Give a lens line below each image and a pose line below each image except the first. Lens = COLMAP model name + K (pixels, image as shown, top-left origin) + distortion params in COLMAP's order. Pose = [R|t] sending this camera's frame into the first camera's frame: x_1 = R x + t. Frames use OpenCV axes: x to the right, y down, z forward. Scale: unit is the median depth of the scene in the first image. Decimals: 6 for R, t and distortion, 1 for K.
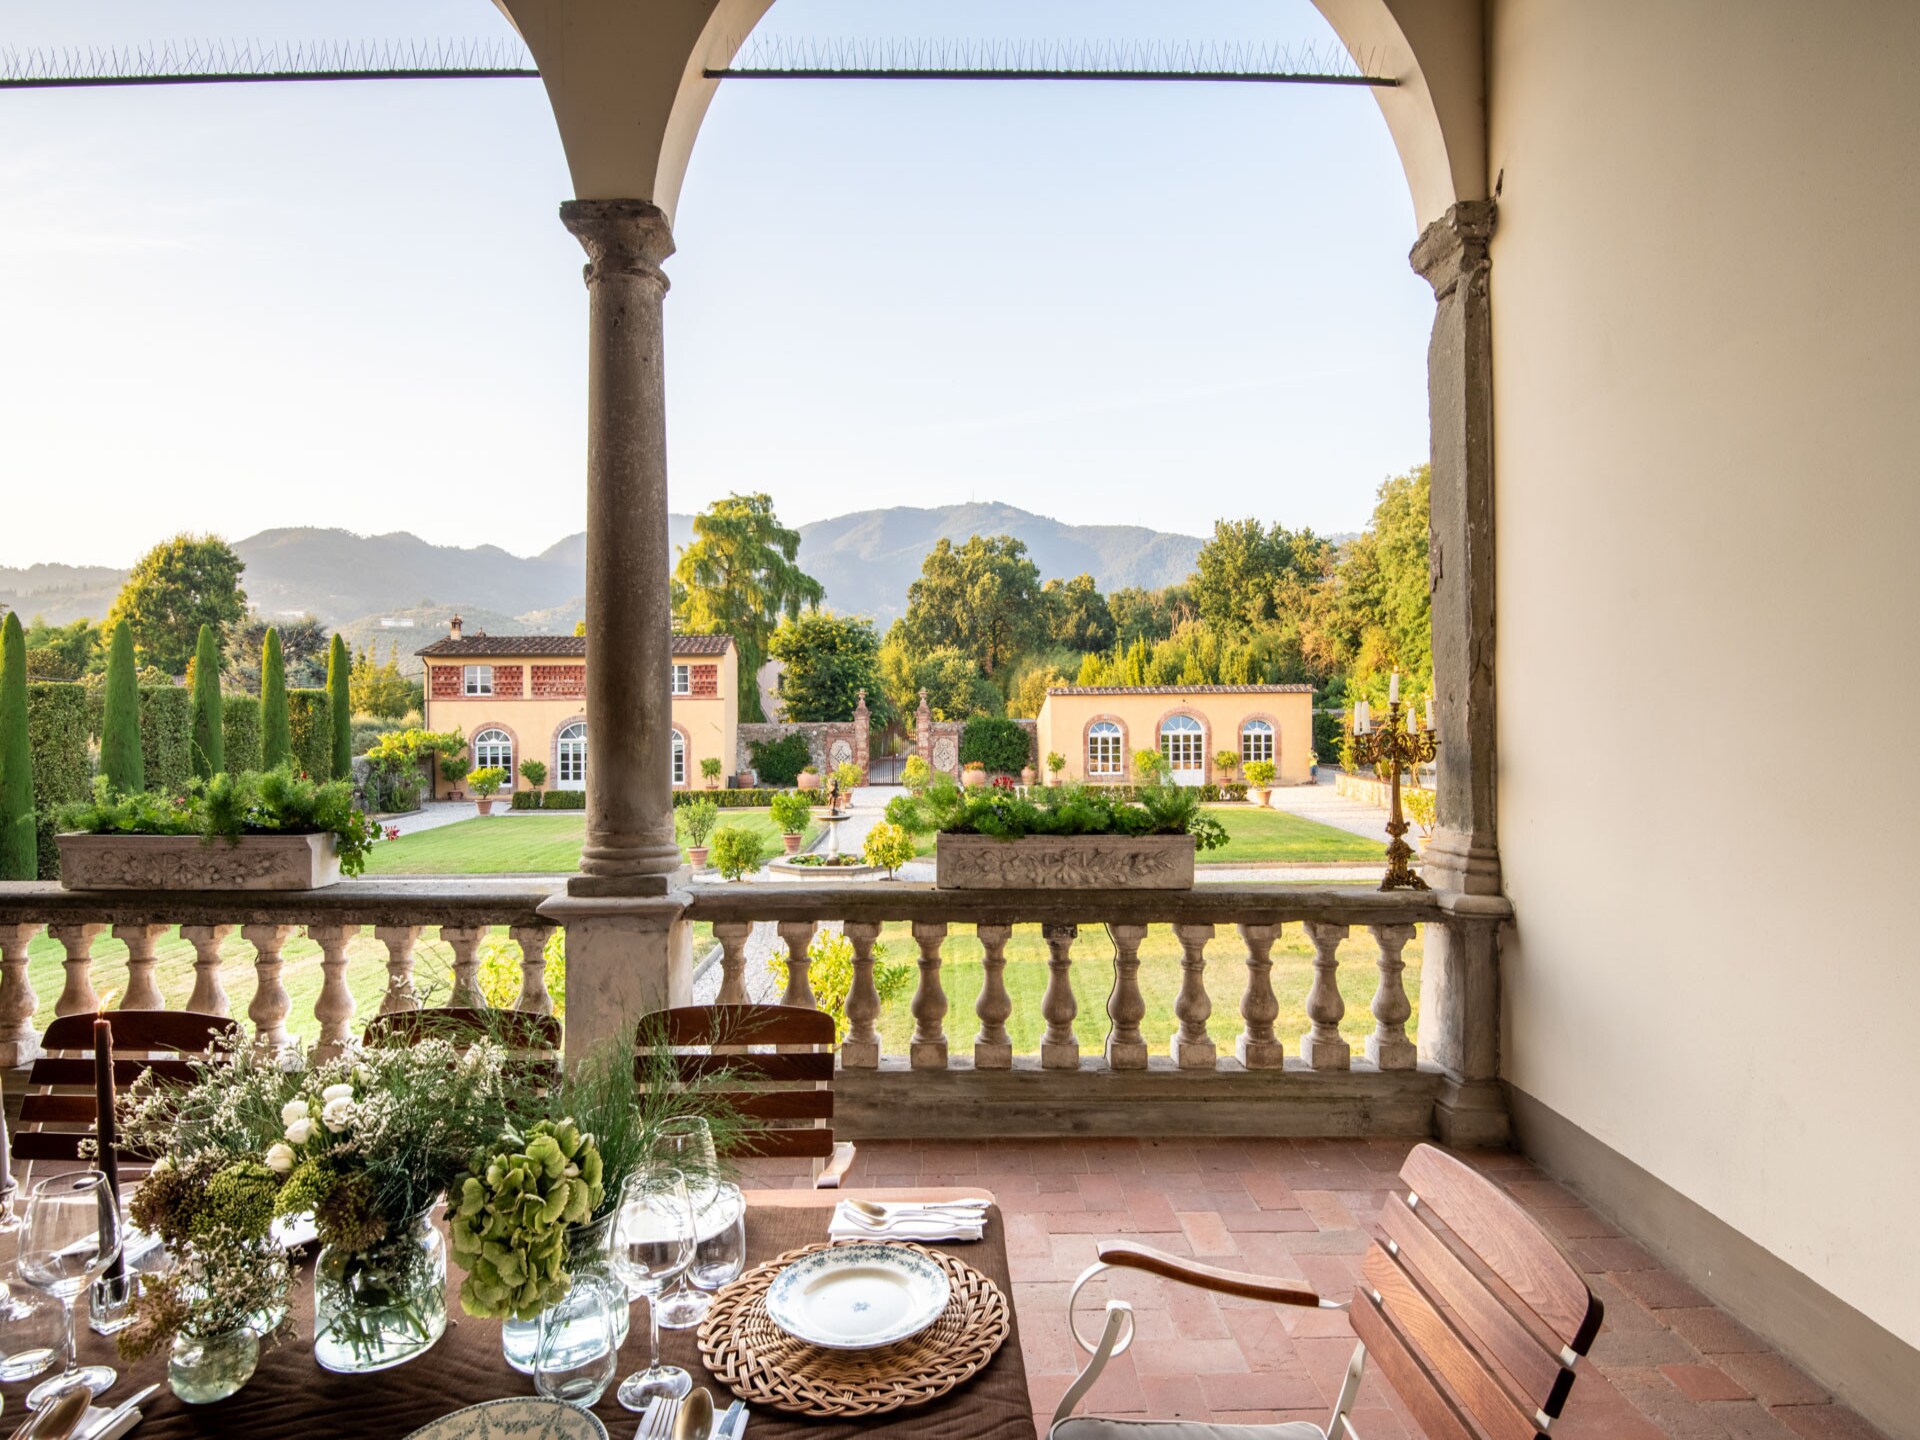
lens RADIAL K [[1032.1, 0, 953.2], [0, 1032.1, 725.6], [0, 0, 1]] dist [0.005283, -0.025925]
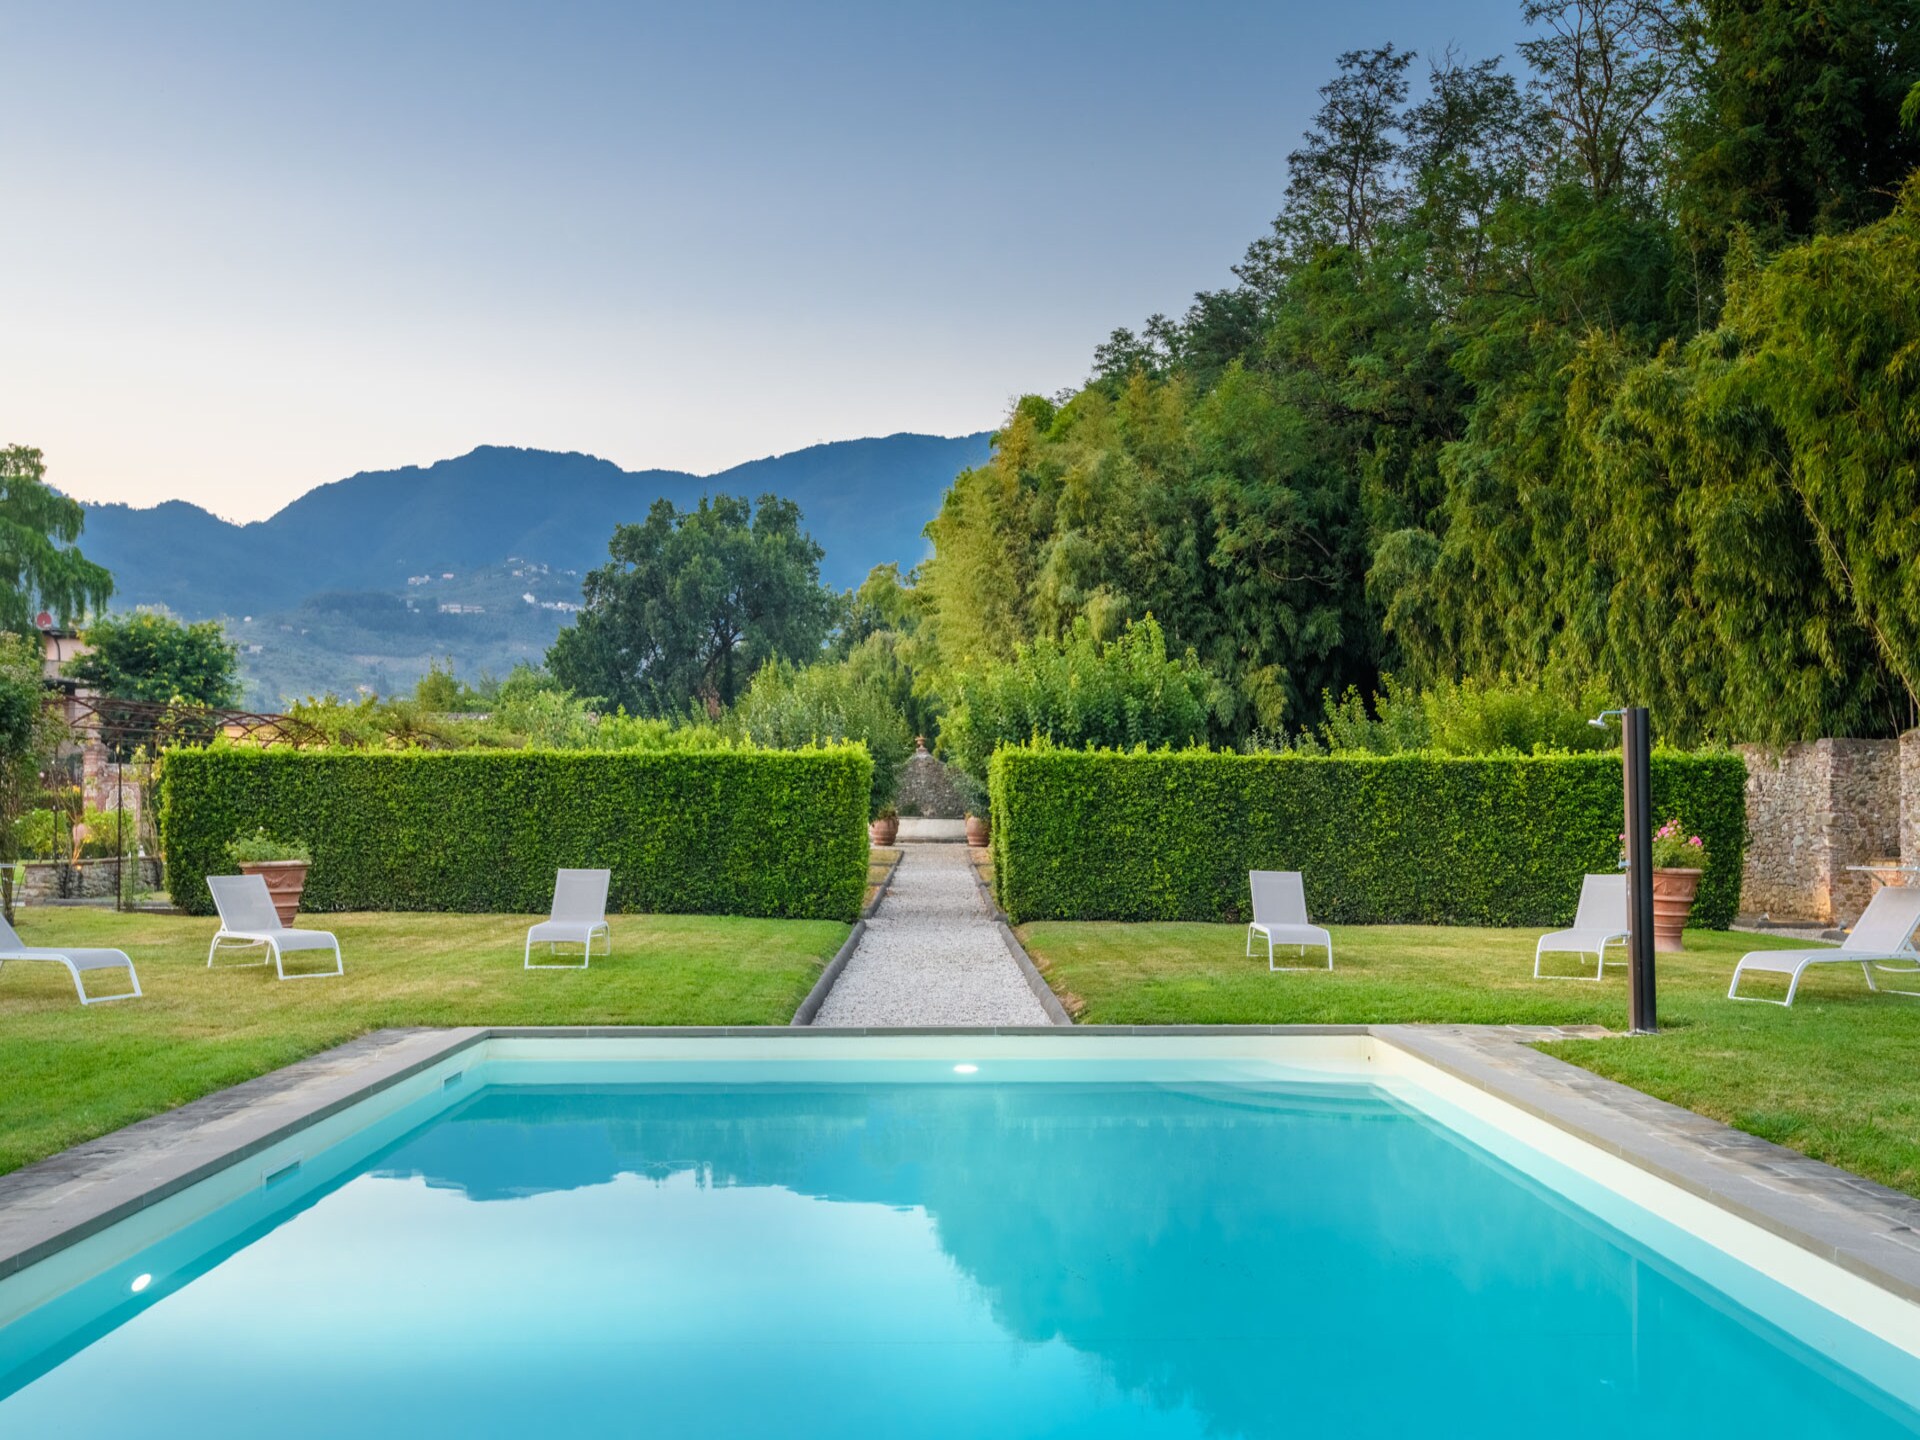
lens RADIAL K [[1854.8, 0, 966.1], [0, 1854.8, 723.4], [0, 0, 1]] dist [0.006393, -0.002462]
pose [[0.999844, 0.000627, -0.017655, 0.483309], [-0.001584, 0.998528, -0.054222, 0.030610], [0.017595, 0.054242, 0.998373, -0.241980]]
